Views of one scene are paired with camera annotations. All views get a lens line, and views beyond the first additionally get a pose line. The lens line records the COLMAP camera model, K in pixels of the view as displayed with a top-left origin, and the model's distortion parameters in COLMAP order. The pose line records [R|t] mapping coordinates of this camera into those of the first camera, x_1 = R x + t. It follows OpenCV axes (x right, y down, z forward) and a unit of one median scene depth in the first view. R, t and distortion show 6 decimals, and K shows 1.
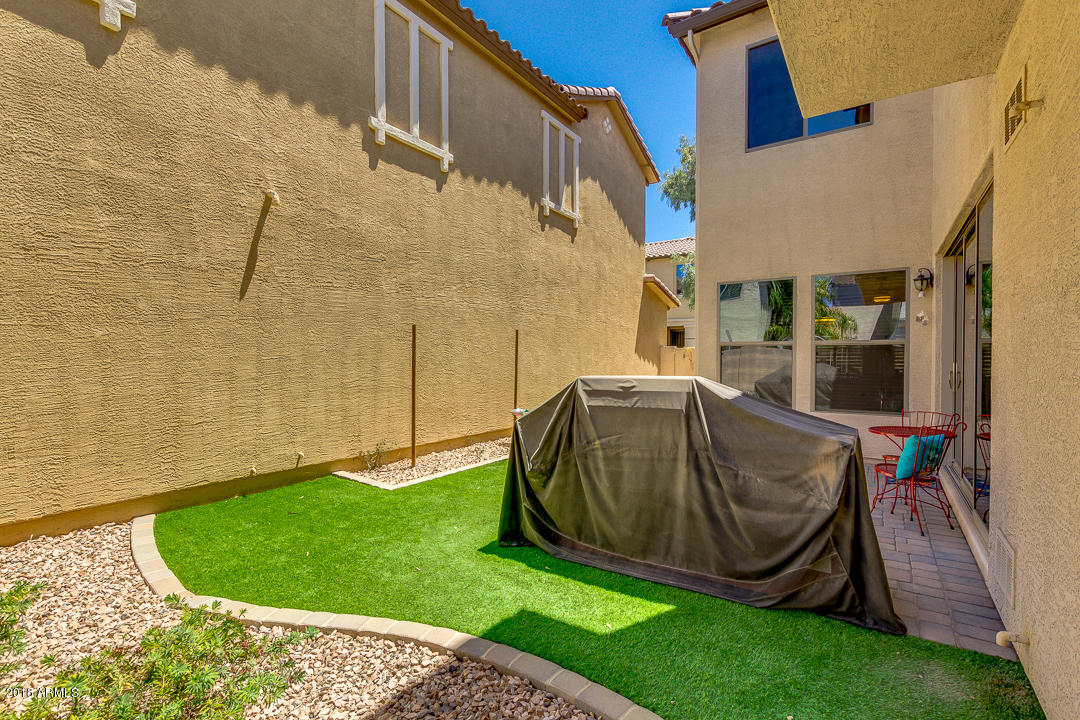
lens RADIAL K [[495.9, 0, 536.6], [0, 495.9, 364.6], [0, 0, 1]] dist [0.001598, -0.003360]
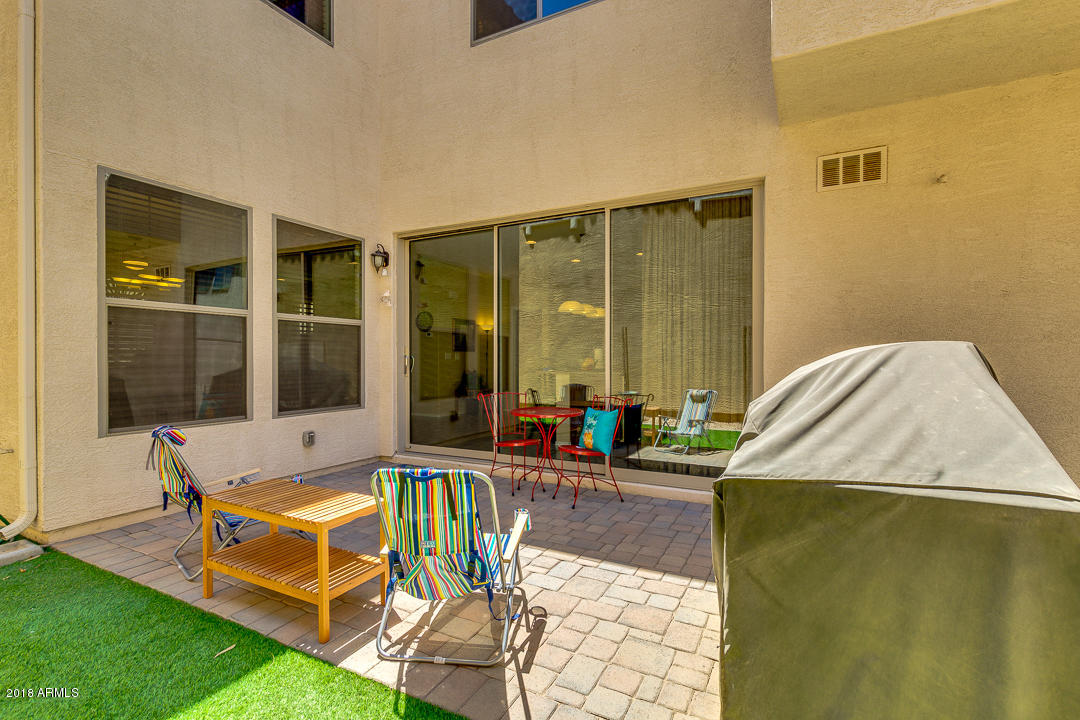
lens RADIAL K [[495.9, 0, 536.6], [0, 495.9, 364.6], [0, 0, 1]] dist [0.001598, -0.003360]
pose [[-0.112419, -0.006465, 0.993640, -0.185229], [0.004753, 0.999964, 0.007044, 0.025920], [-0.993650, 0.005515, -0.112384, 0.888294]]
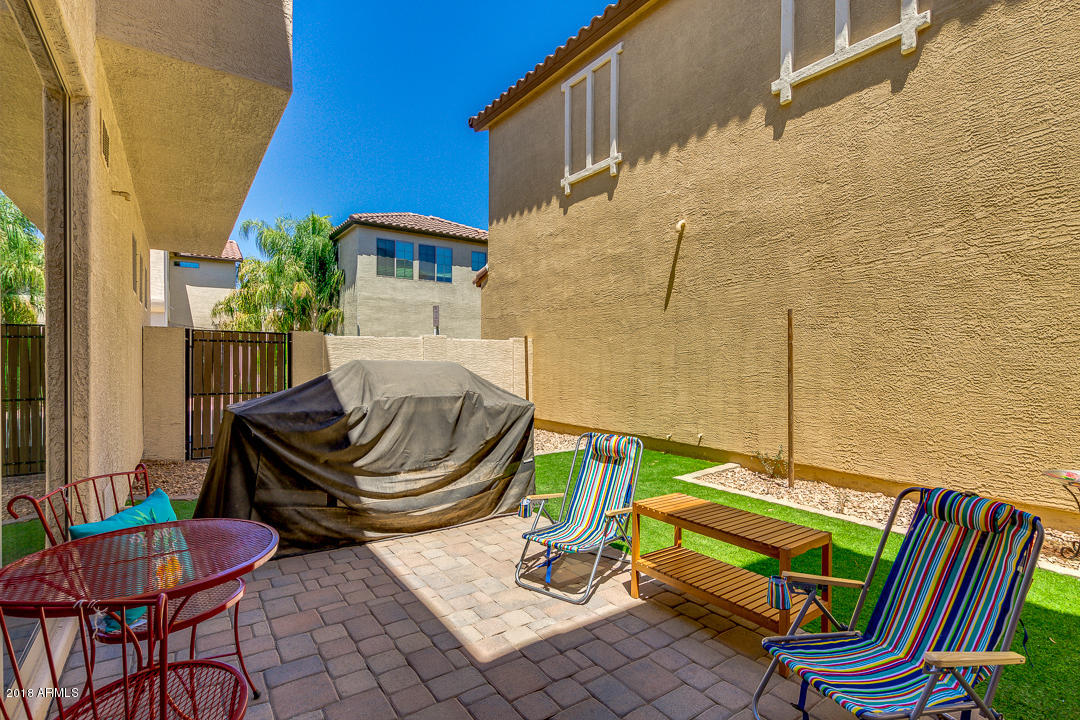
lens RADIAL K [[504.4, 0, 540.0], [0, 504.4, 360.0], [0, 0, 1]] dist [0.000847, -0.000427]
pose [[-0.344658, 0.002643, -0.938725, 0.759789], [-0.018012, 0.999793, 0.009428, 0.000859], [0.938556, 0.020158, -0.344539, 1.051479]]
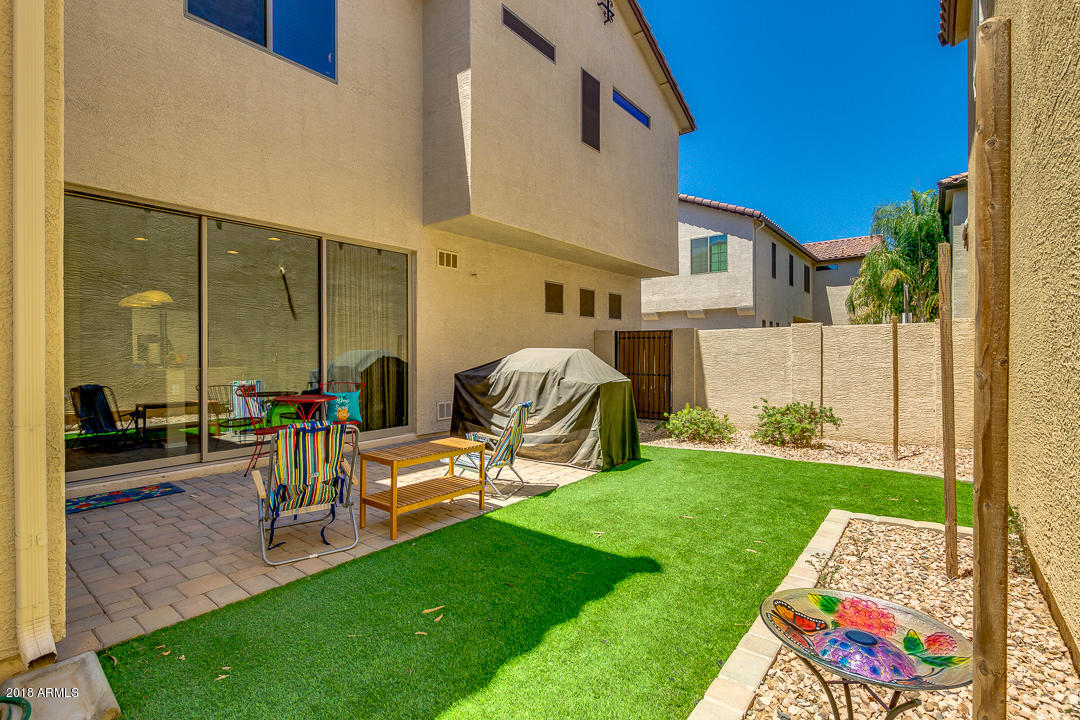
lens RADIAL K [[504.4, 0, 540.0], [0, 504.4, 360.0], [0, 0, 1]] dist [0.000847, -0.000427]
pose [[-0.997511, 0.001280, 0.070495, 0.075081], [0.002933, 0.999723, 0.023346, 0.011473], [-0.070446, 0.023495, -0.997239, 1.713696]]
